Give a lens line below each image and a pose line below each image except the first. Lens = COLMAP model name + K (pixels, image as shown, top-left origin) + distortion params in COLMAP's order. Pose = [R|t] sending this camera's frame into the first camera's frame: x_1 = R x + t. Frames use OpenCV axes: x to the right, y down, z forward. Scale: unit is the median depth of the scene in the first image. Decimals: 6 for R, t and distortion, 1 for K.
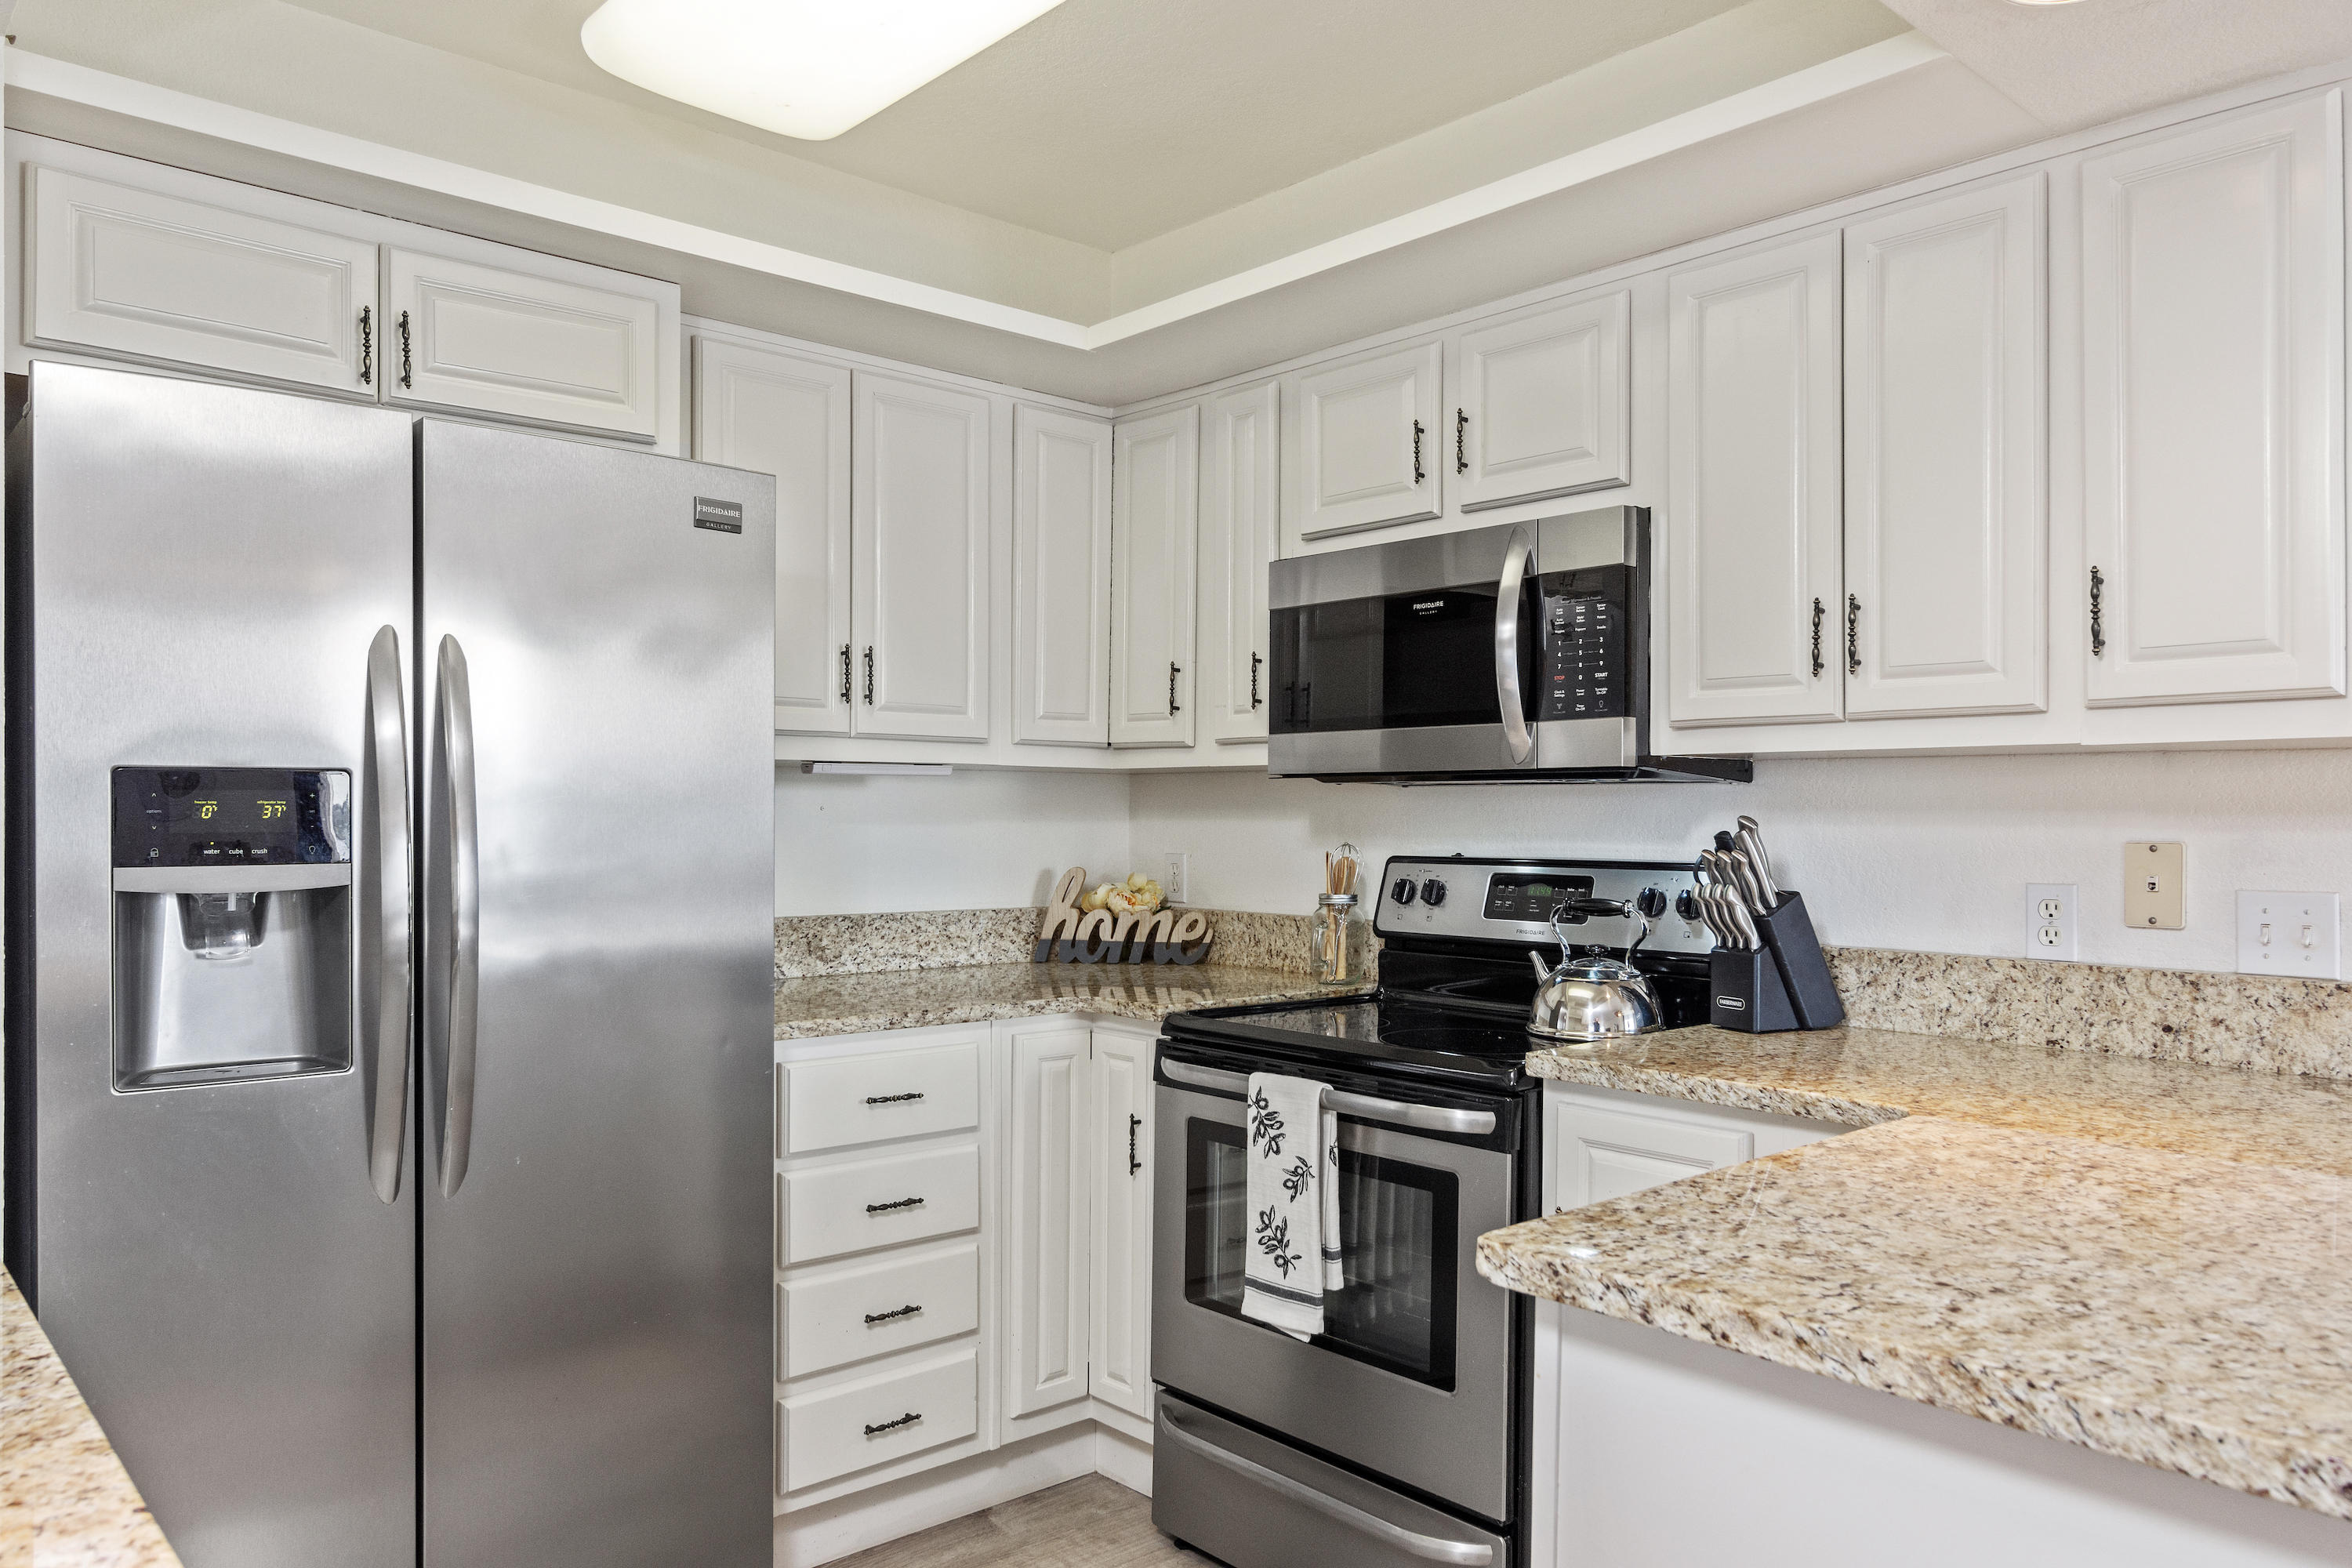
lens RADIAL K [[1582.3, 0, 1179.2], [0, 1582.3, 825.7], [0, 0, 1]] dist [-0.007296, 0.006370]
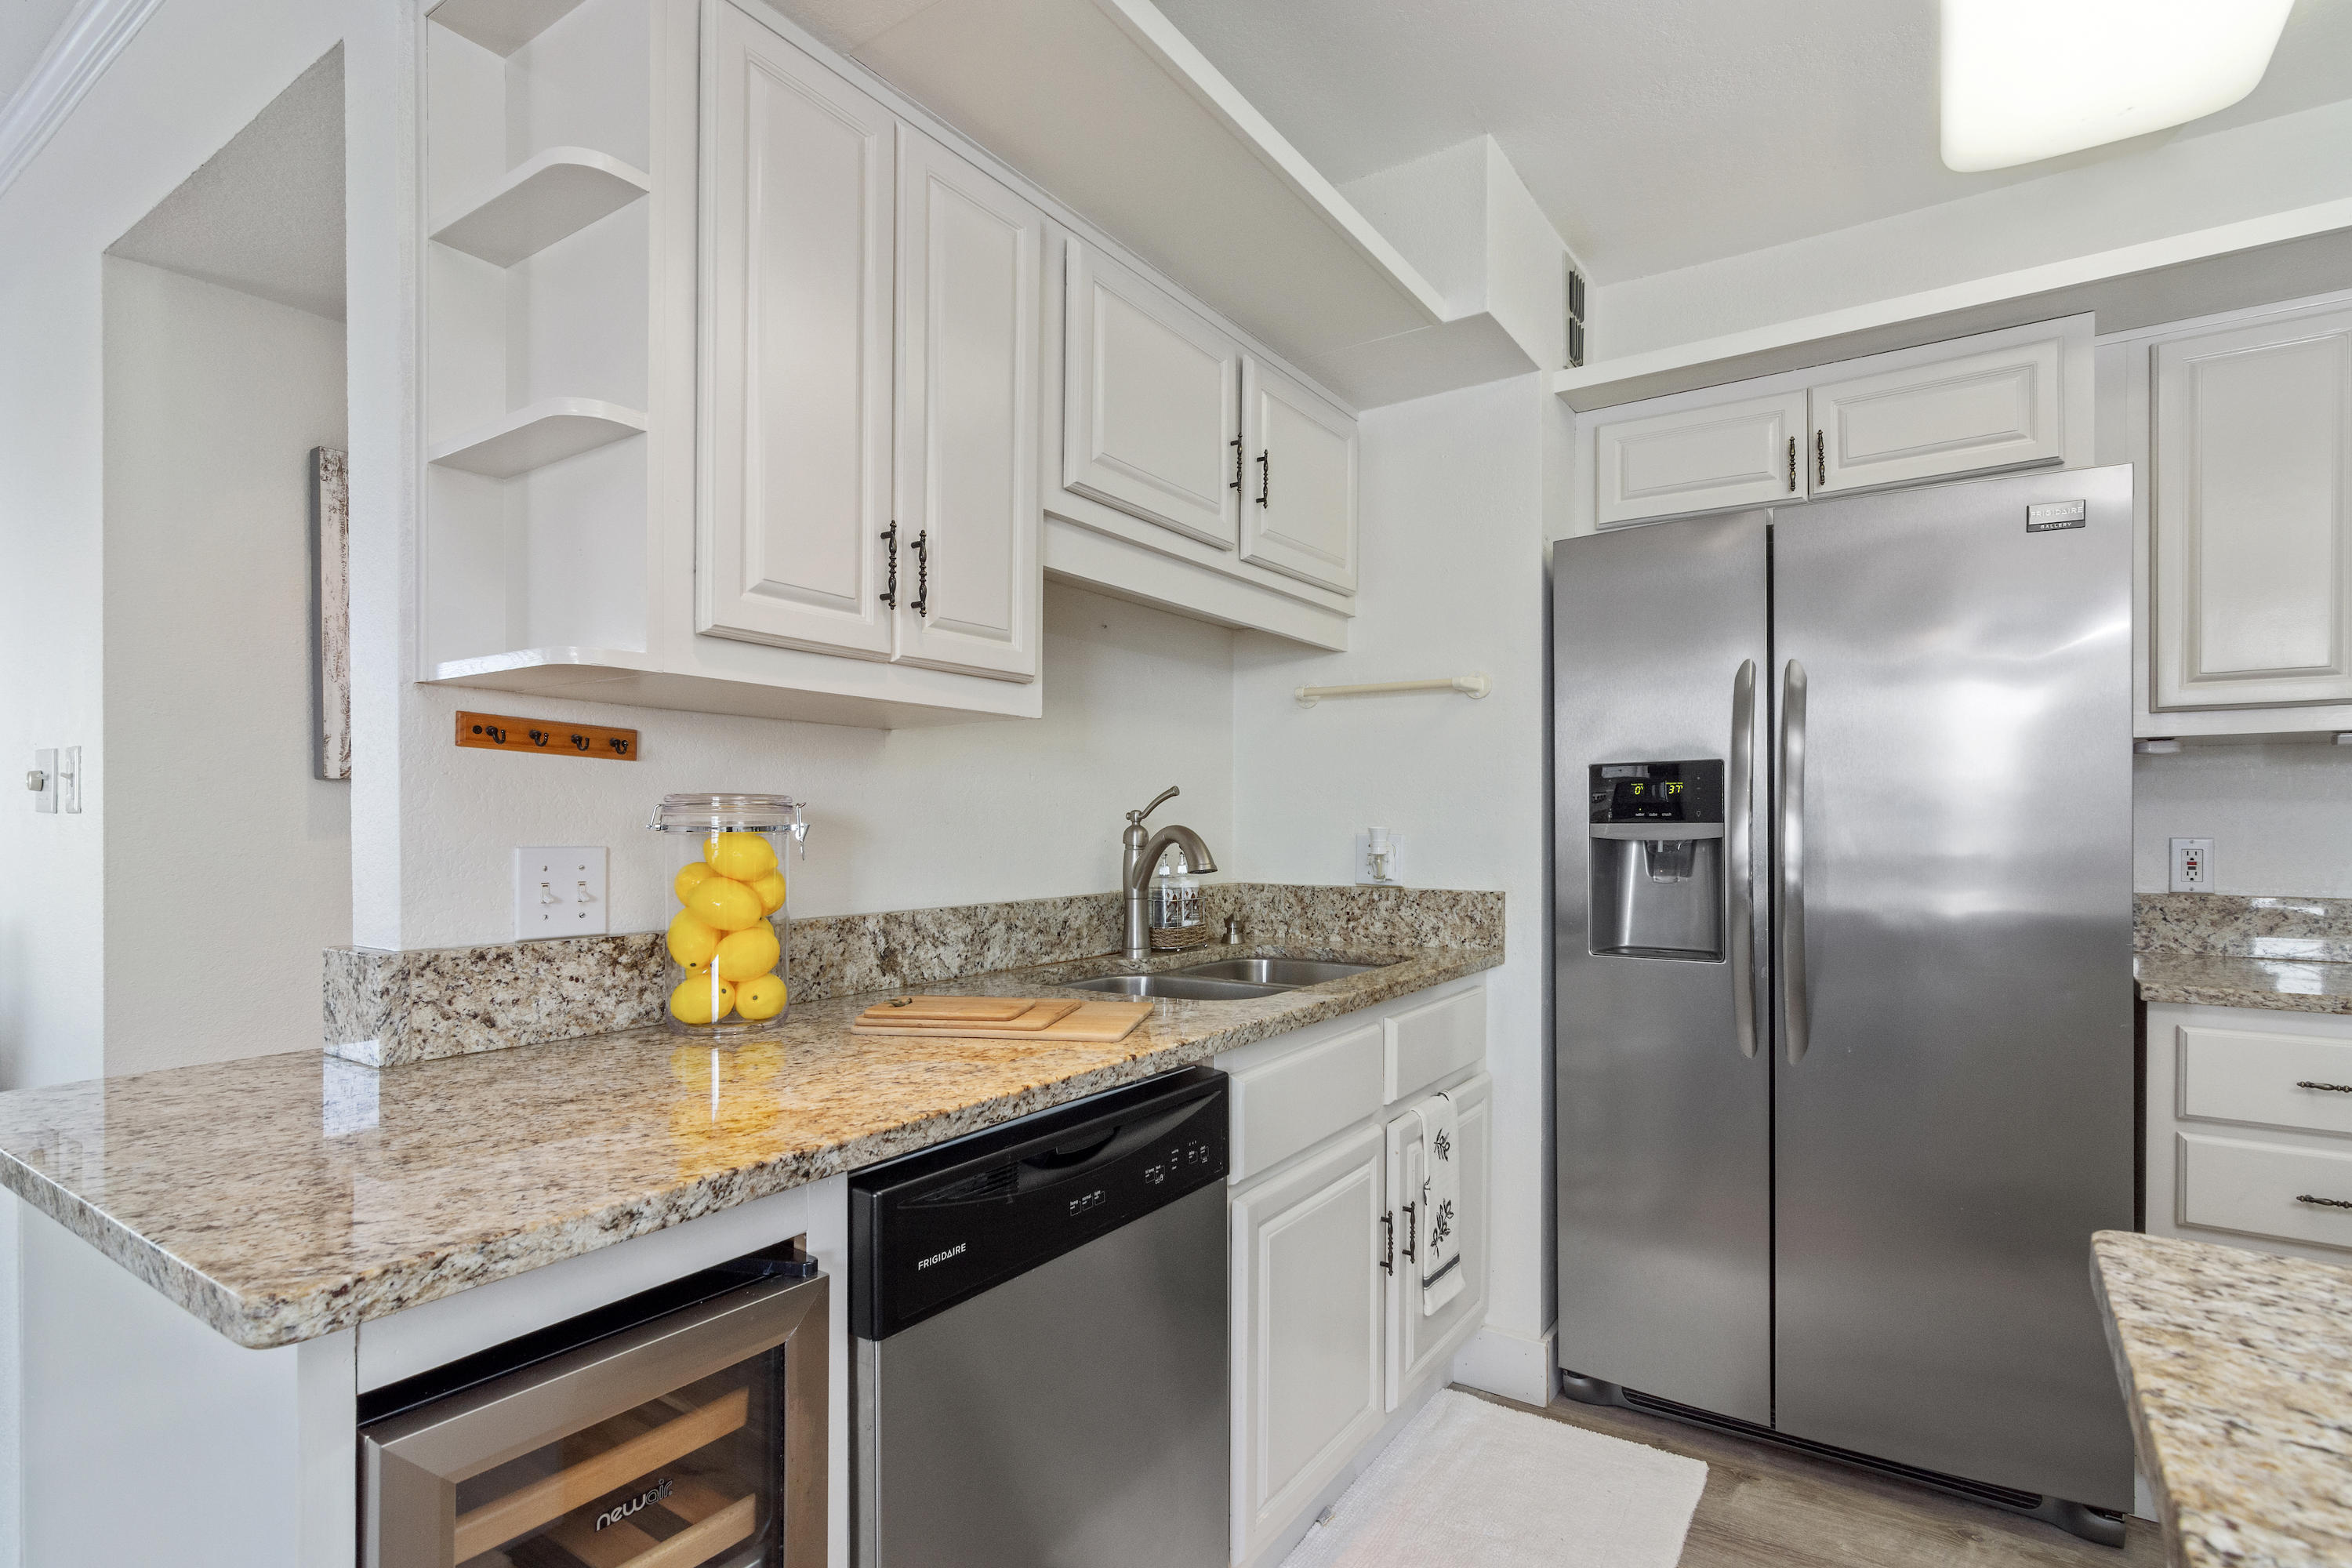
lens RADIAL K [[1133.9, 0, 1201.3], [0, 1133.9, 835.5], [0, 0, 1]] dist [-0.004548, 0.005088]
pose [[0.244807, 0.003109, -0.969567, 0.303723], [-0.006886, 0.999975, 0.001468, 0.028740], [0.969547, 0.006317, 0.244822, 0.192434]]
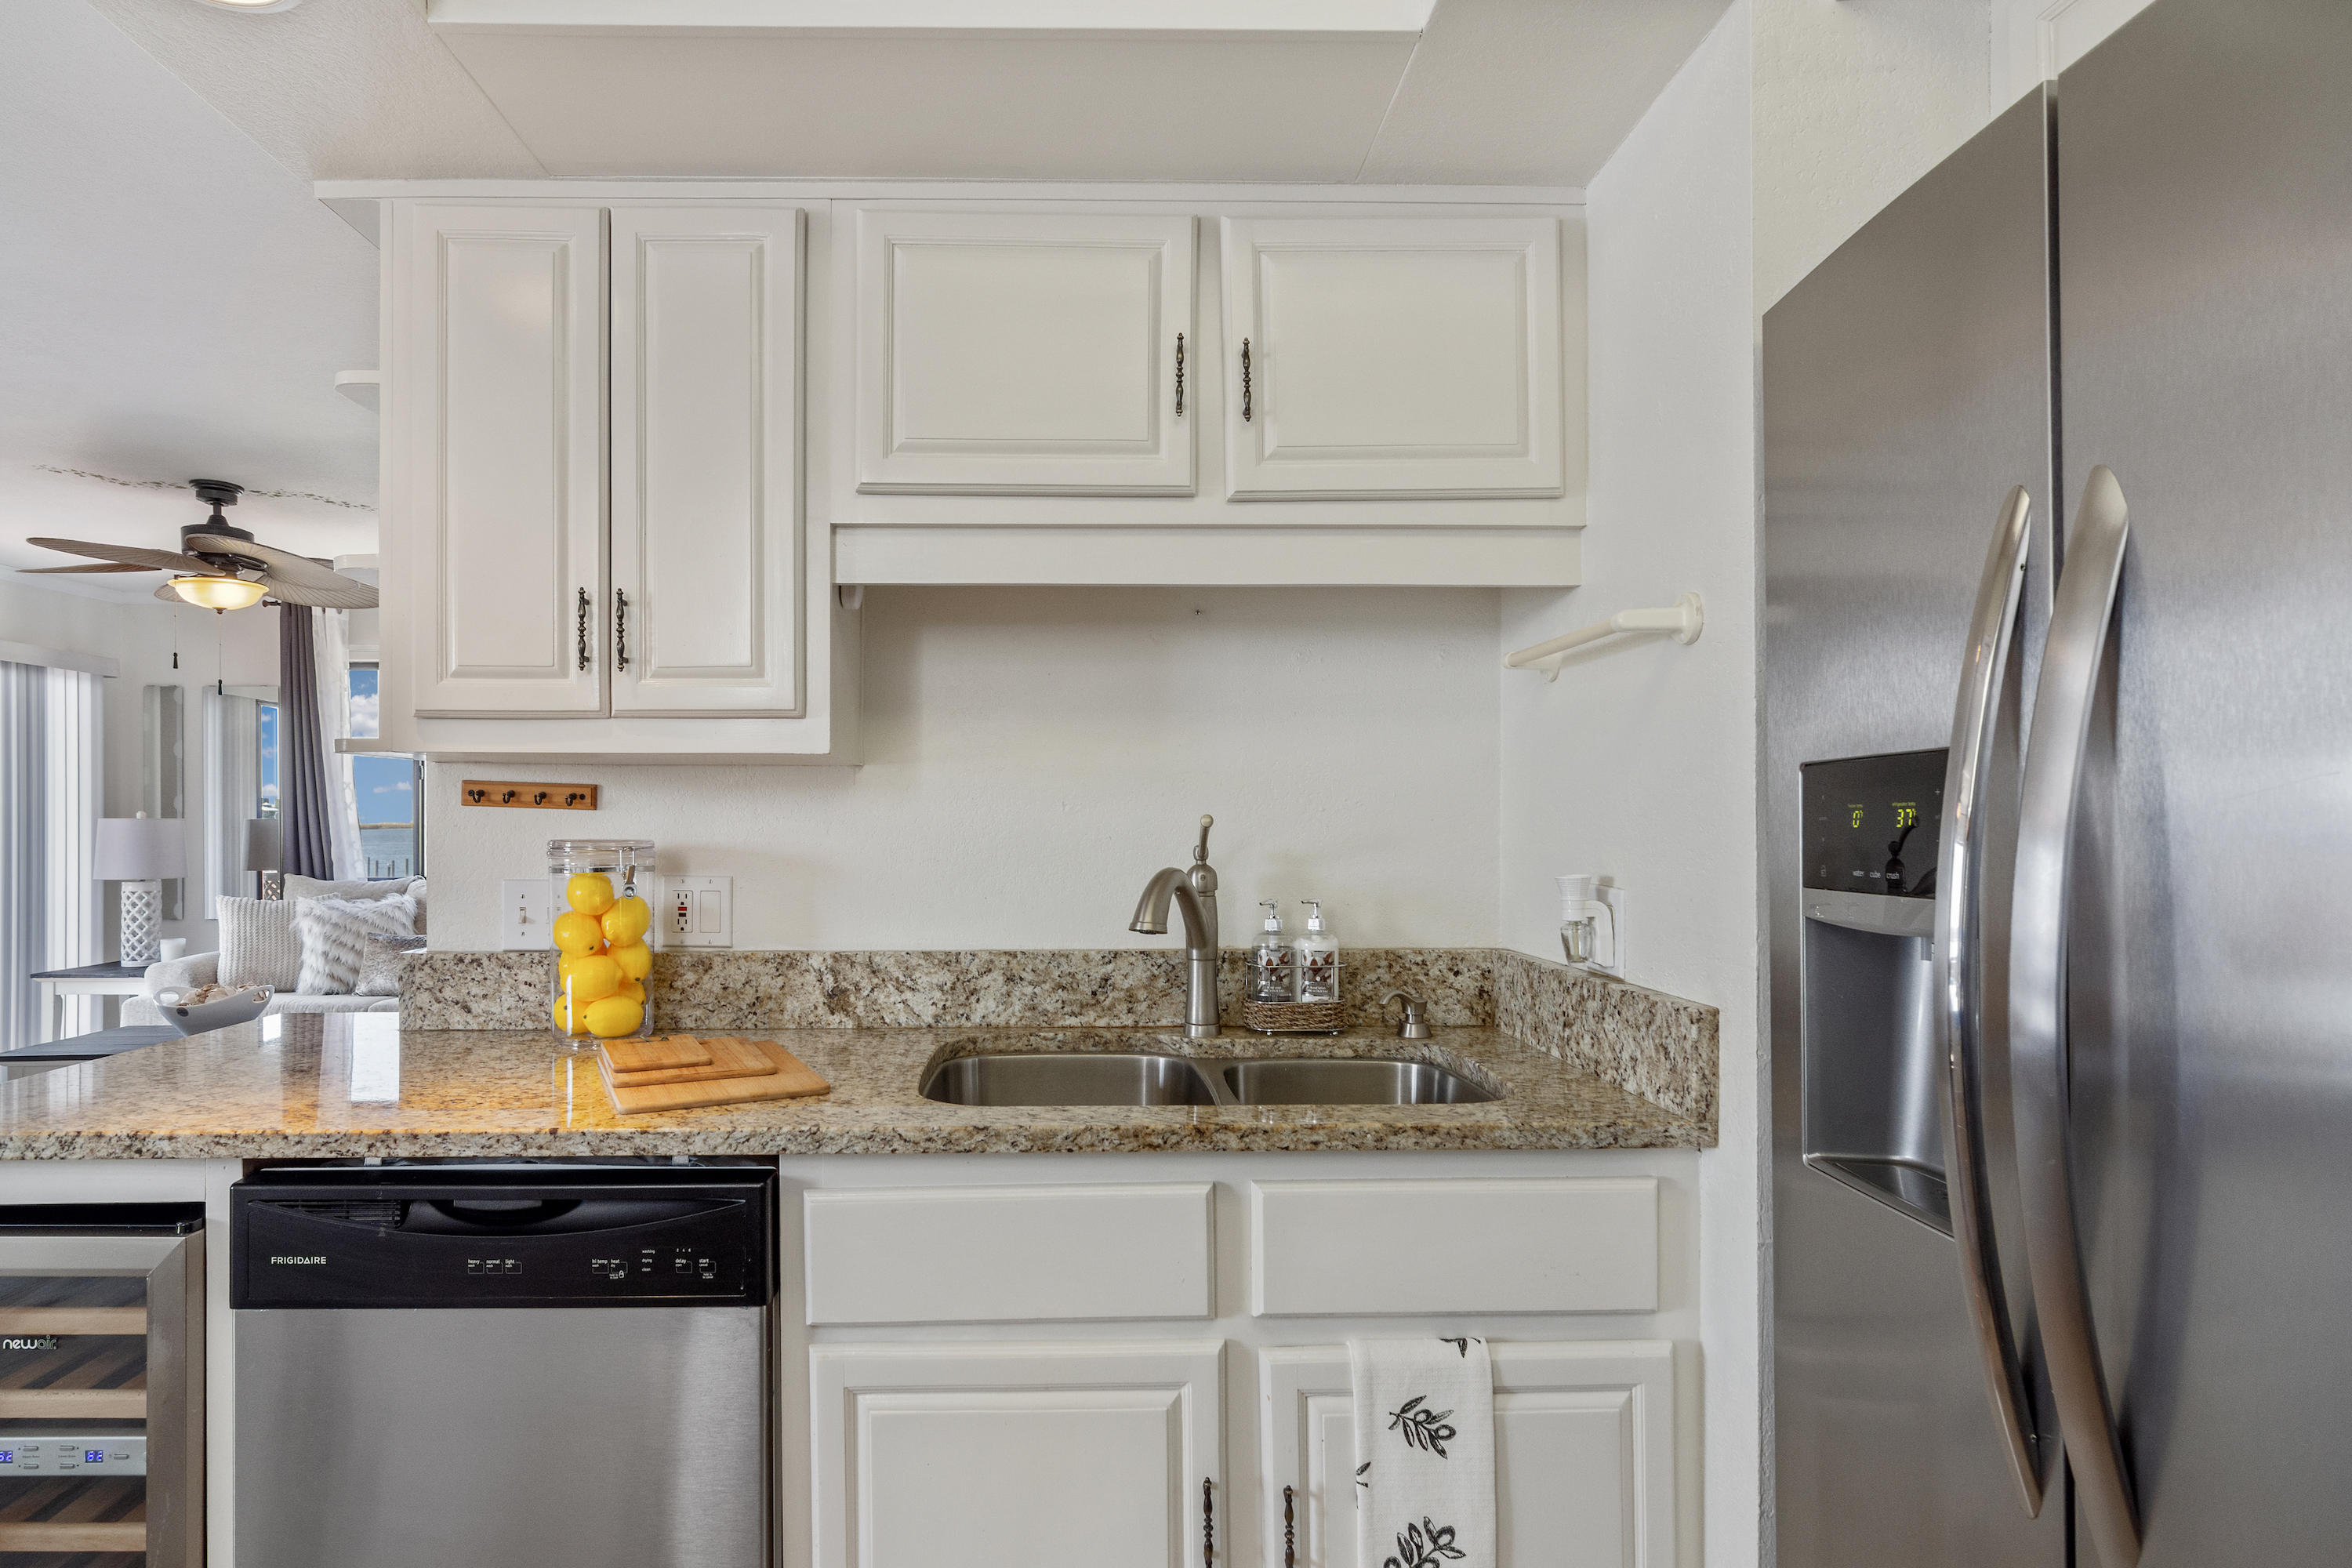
lens RADIAL K [[1246.7, 0, 1070.2], [0, 1246.7, 827.6], [0, 0, 1]] dist [-0.006734, -0.000415]
pose [[-0.662276, -0.001293, -0.749259, 0.052683], [-0.008797, 0.999943, 0.006051, -0.003208], [0.749208, 0.010599, -0.662250, 0.792569]]
